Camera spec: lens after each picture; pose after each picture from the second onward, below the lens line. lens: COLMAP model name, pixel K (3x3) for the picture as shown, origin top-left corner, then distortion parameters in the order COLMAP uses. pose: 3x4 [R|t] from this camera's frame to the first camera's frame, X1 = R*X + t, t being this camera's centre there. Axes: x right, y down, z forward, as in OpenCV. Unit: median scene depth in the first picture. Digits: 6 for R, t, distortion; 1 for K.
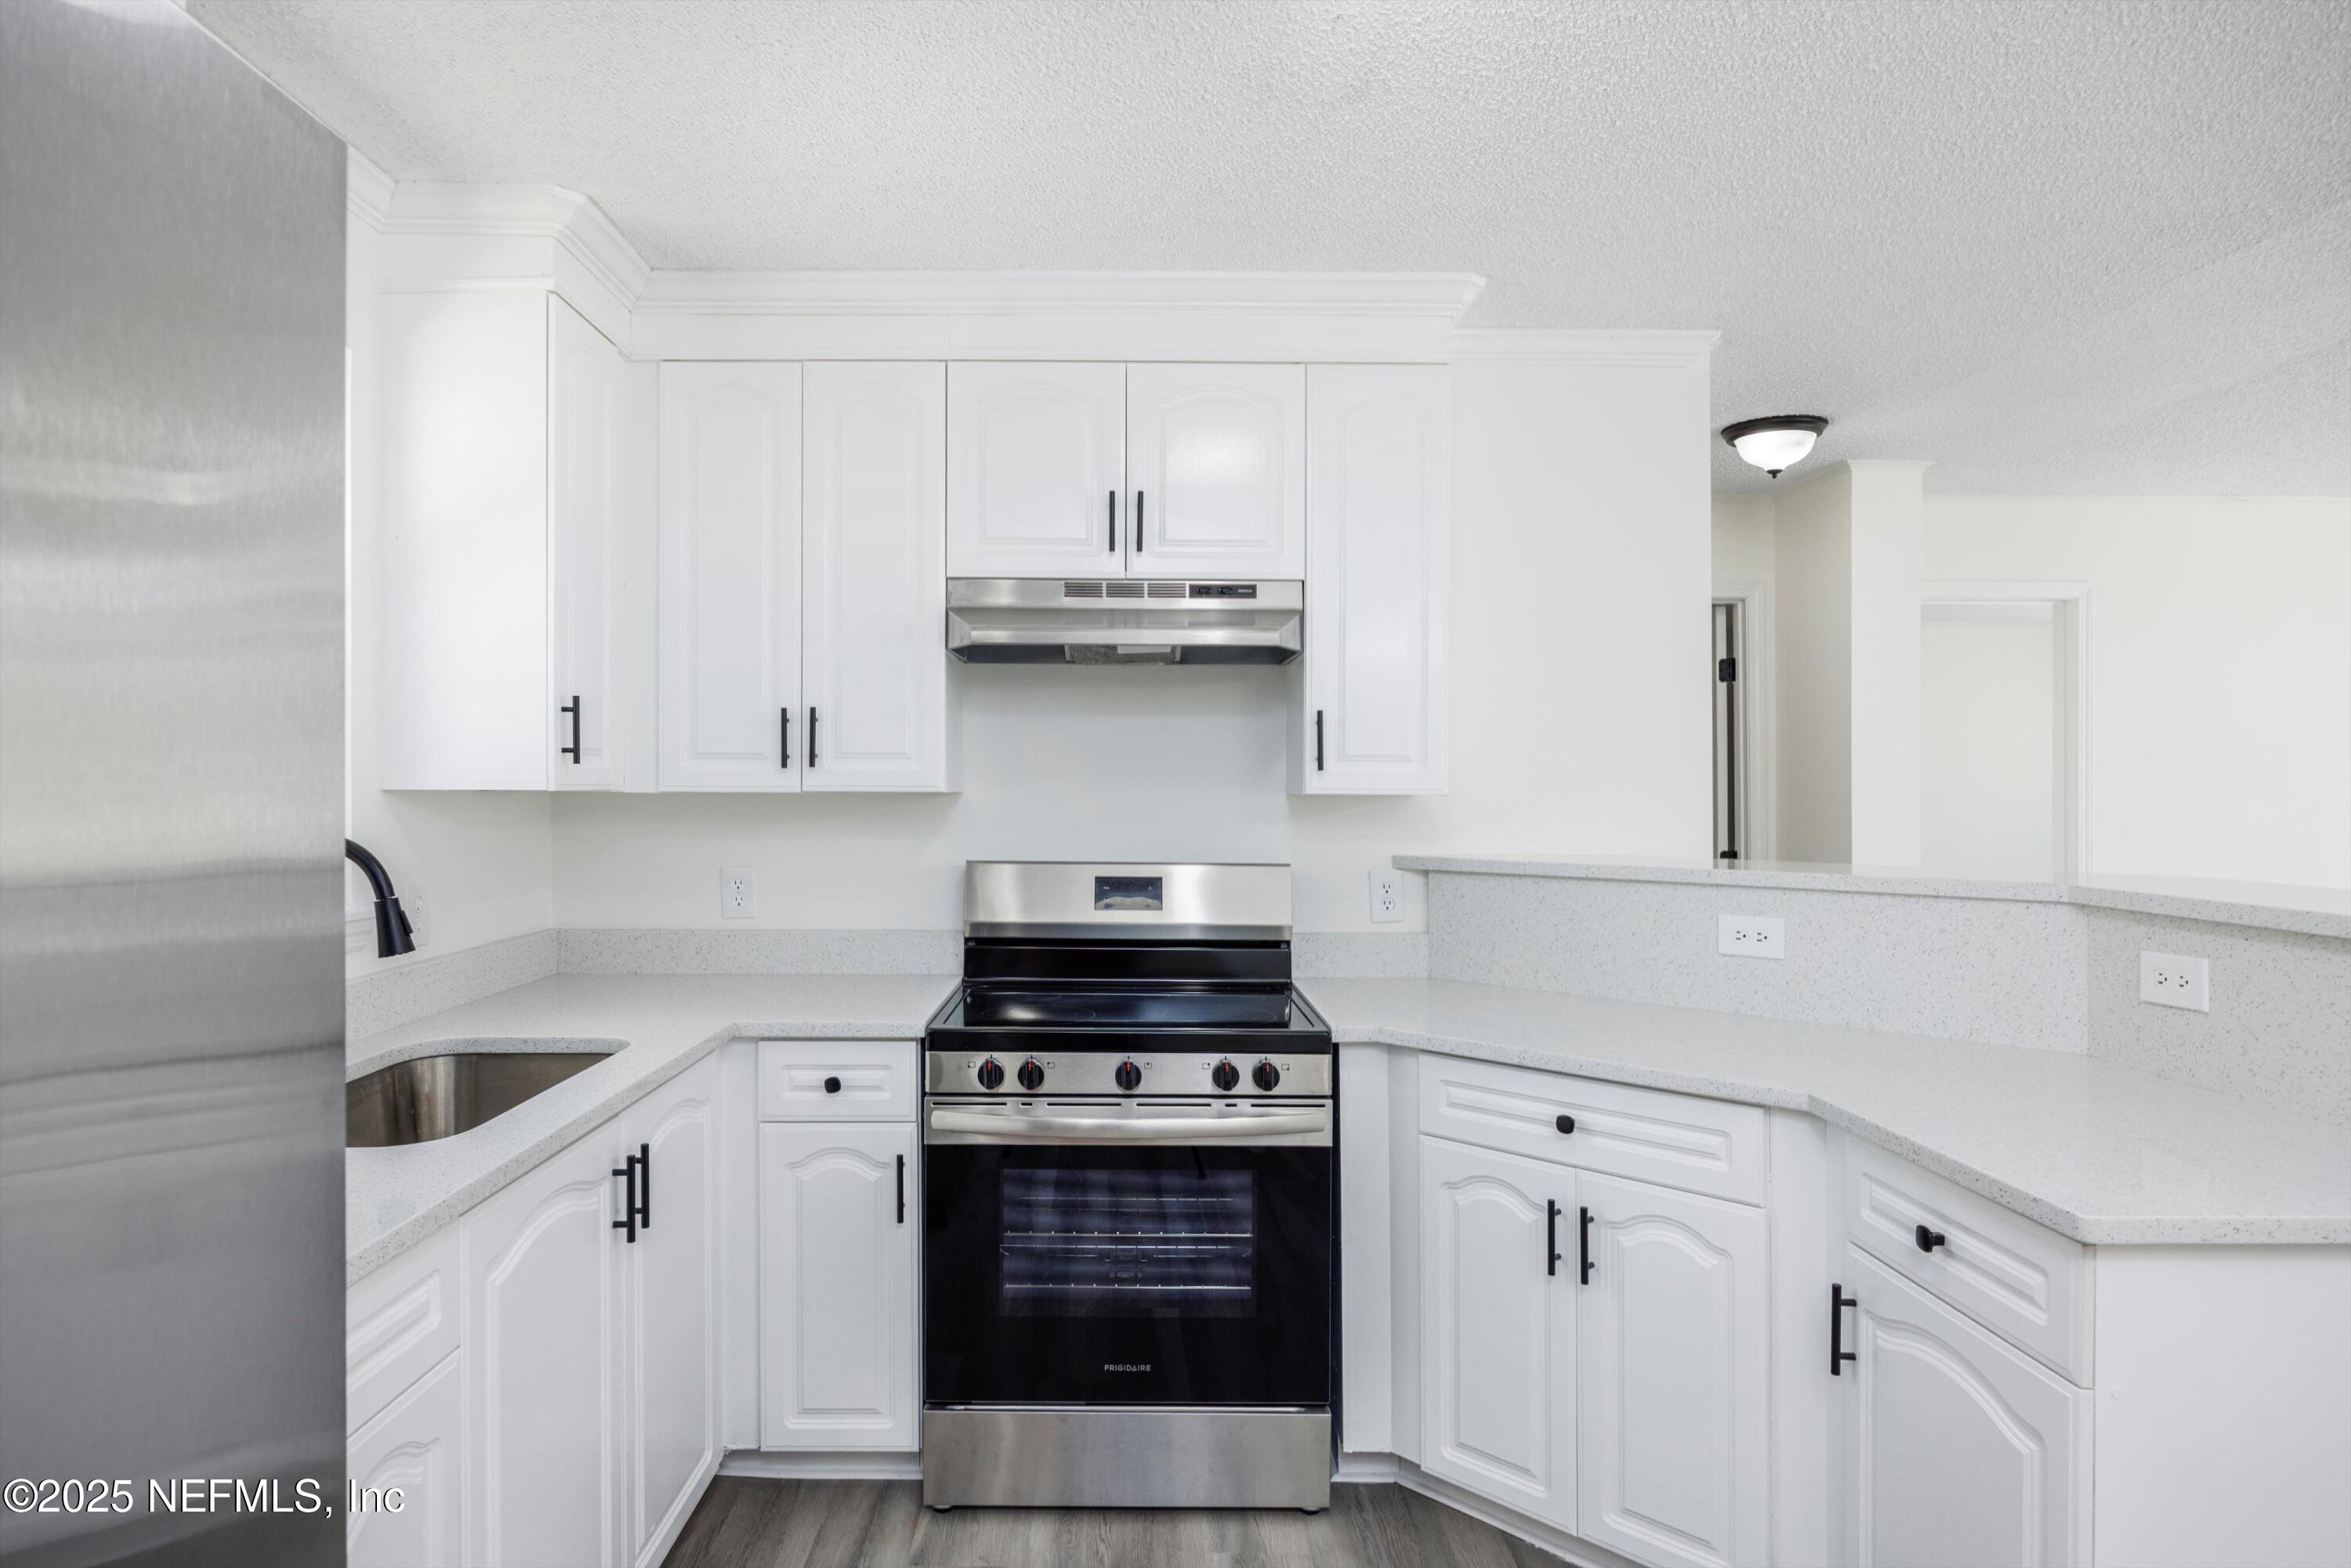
lens RADIAL K [[1317.3, 0, 1114.6], [0, 1317.3, 784.8], [0, 0, 1]] dist [0.017796, 0.000269]
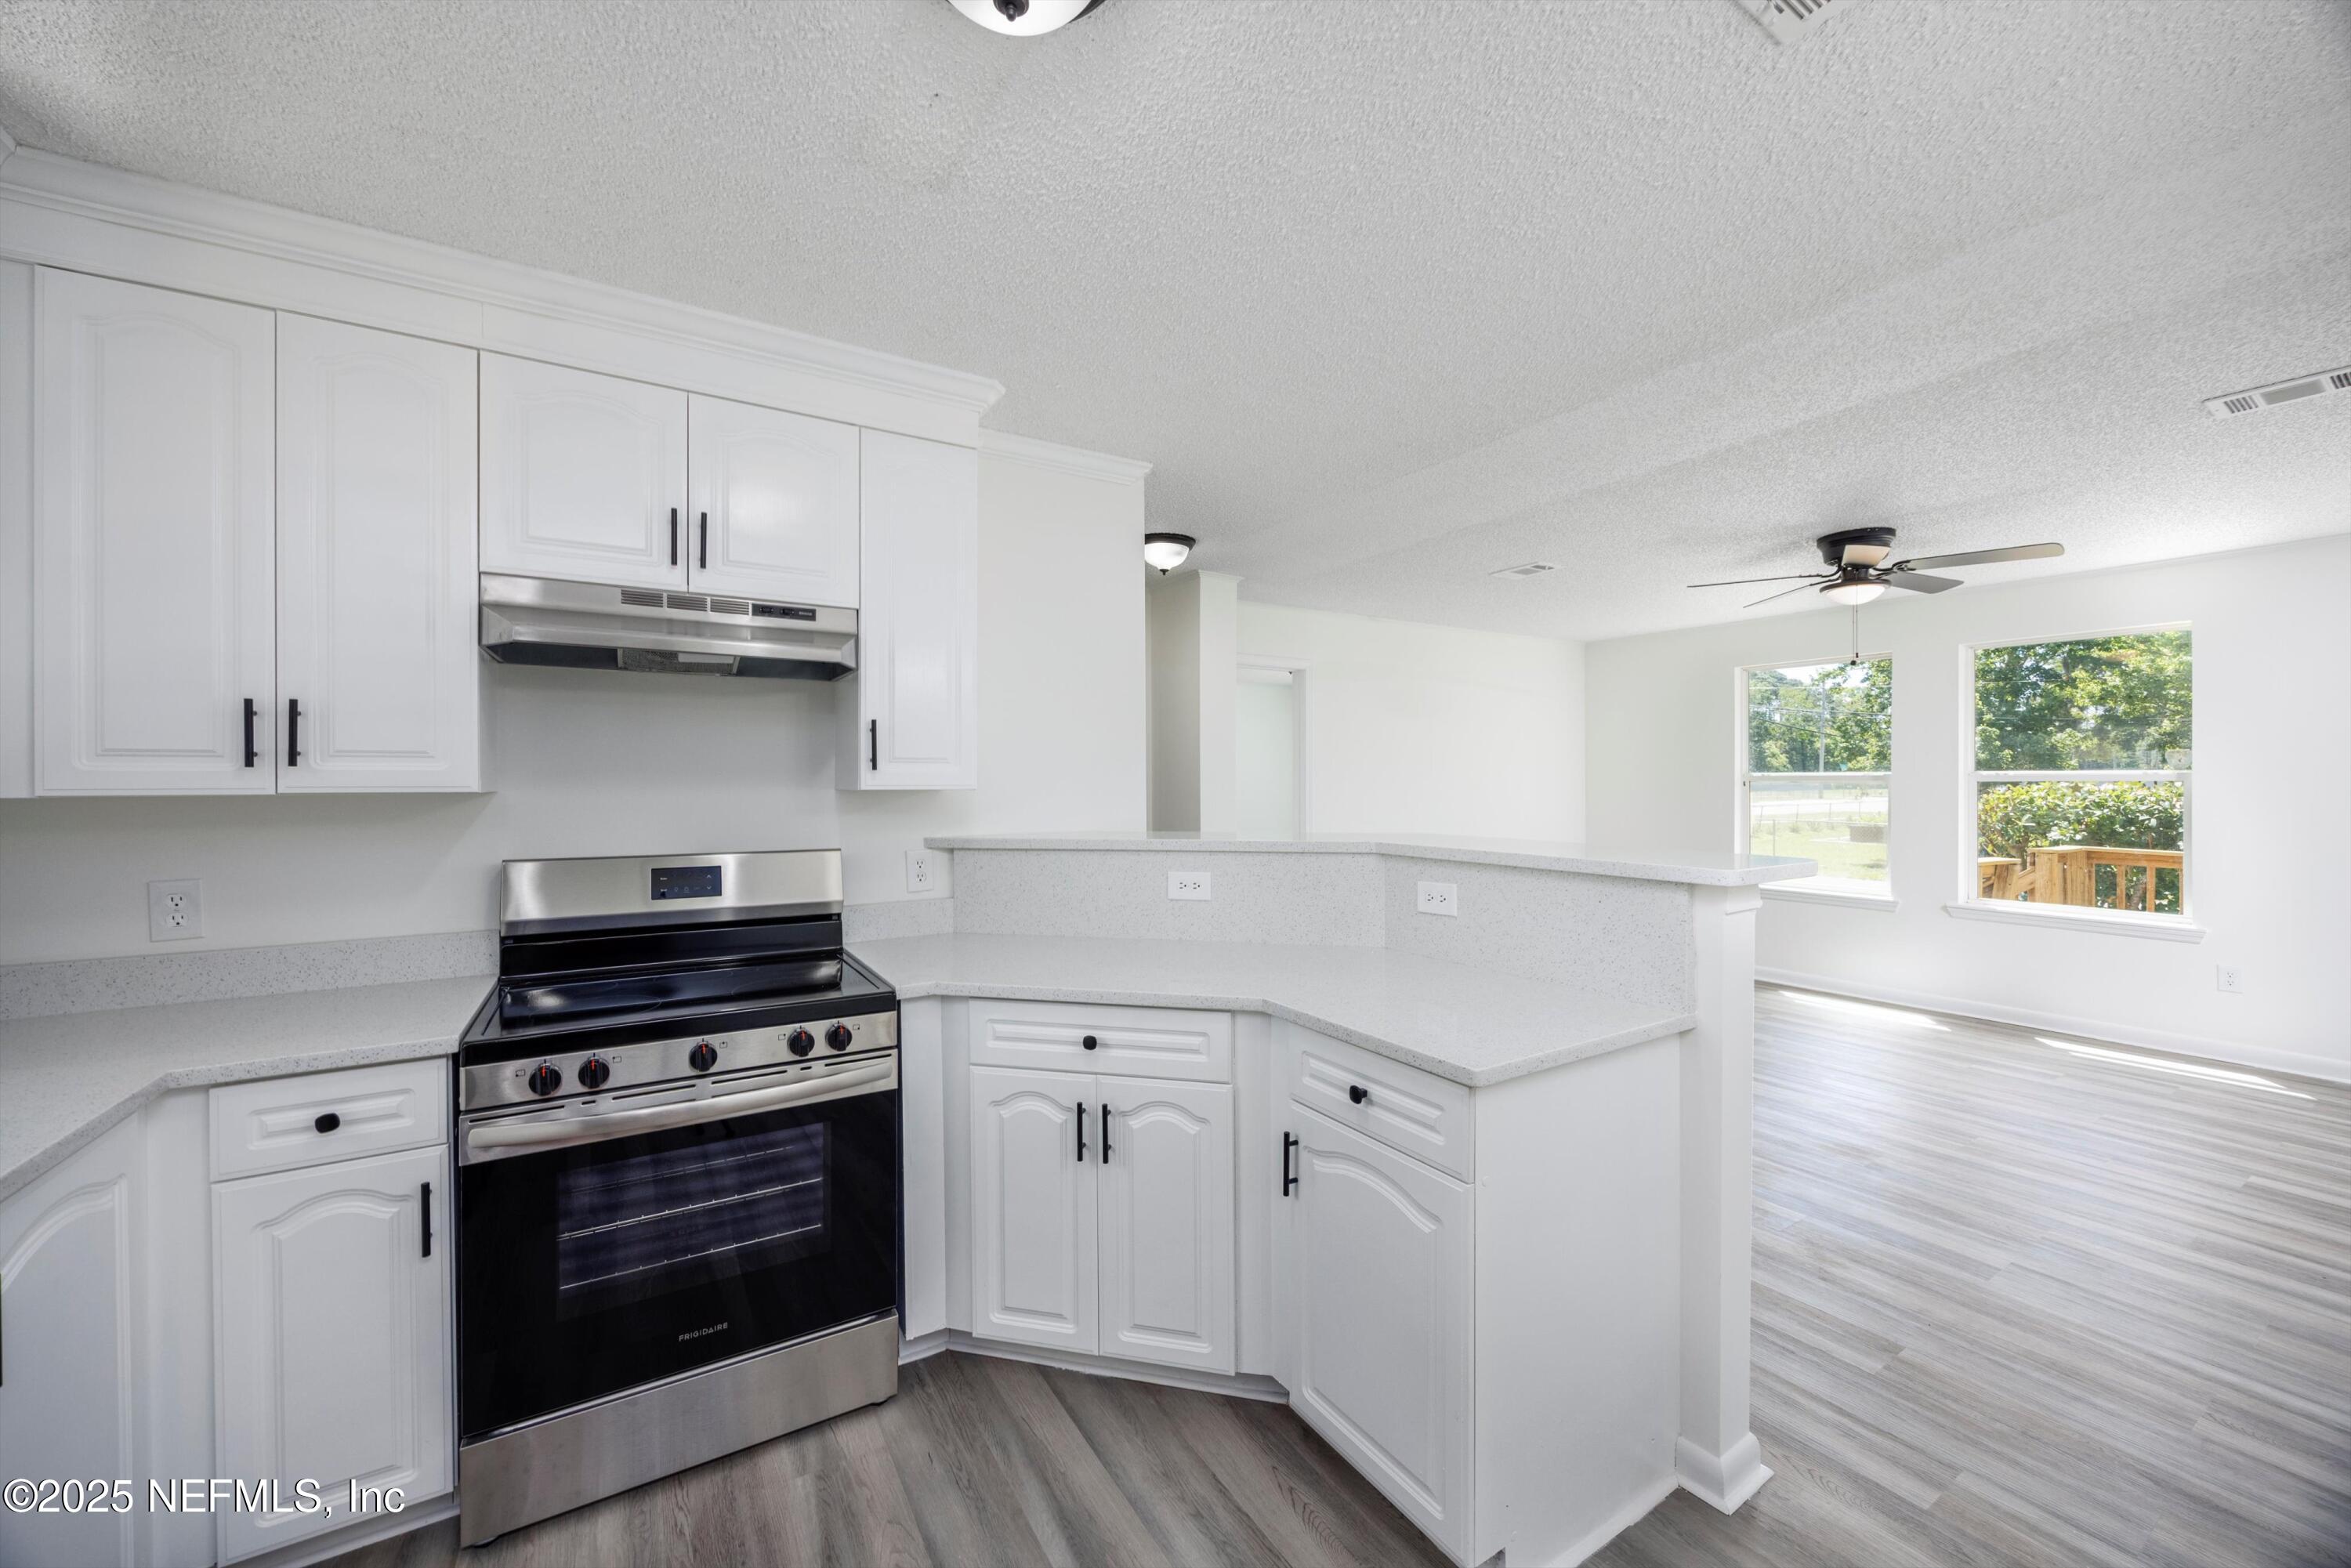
lens RADIAL K [[899.9, 0, 1171.3], [0, 899.9, 779.4], [0, 0, 1]] dist [0.001552, 0.000075]
pose [[0.850682, -0.005472, 0.525652, -0.048101], [0.006184, 0.999981, 0.000402, -0.001122], [-0.525644, 0.002908, 0.850700, 0.183515]]
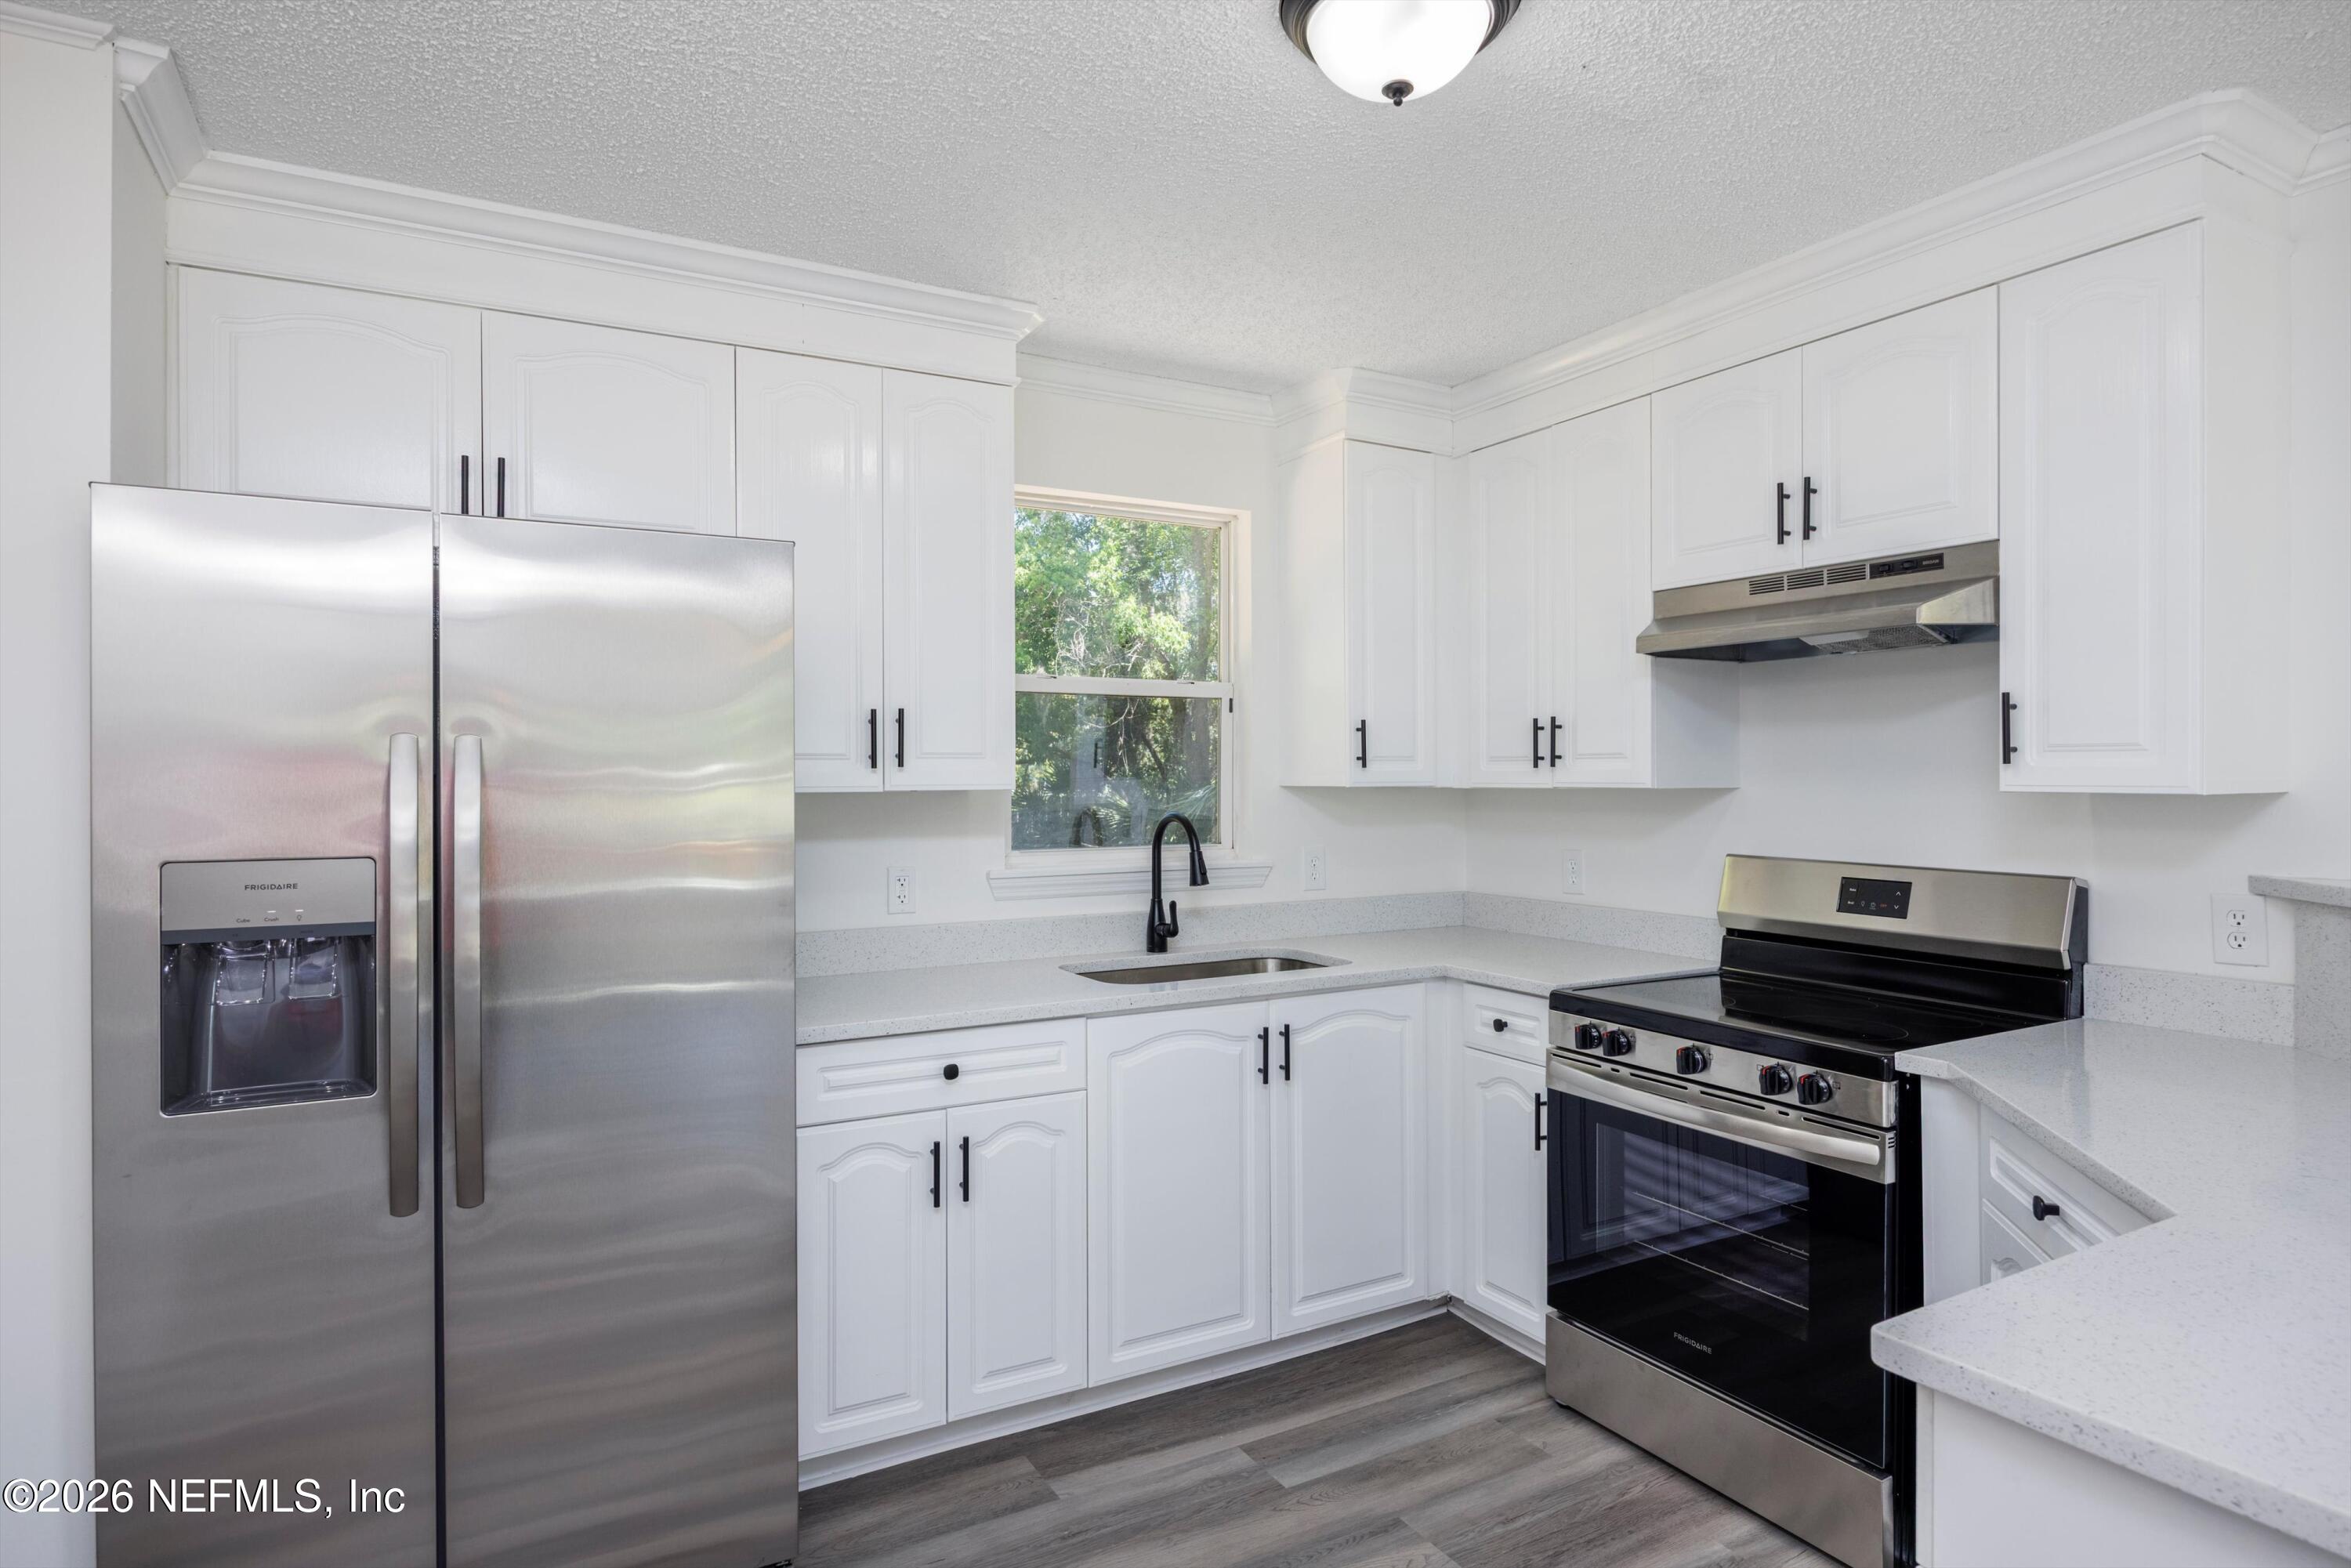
lens RADIAL K [[1266.4, 0, 1175.5], [0, 1266.4, 784.0], [0, 0, 1]] dist [0.001358, -0.000050]
pose [[0.493704, -0.000593, -0.869630, 0.657308], [0.002545, 0.999996, 0.000763, -0.000067], [0.869626, -0.002589, 0.493704, 0.153557]]
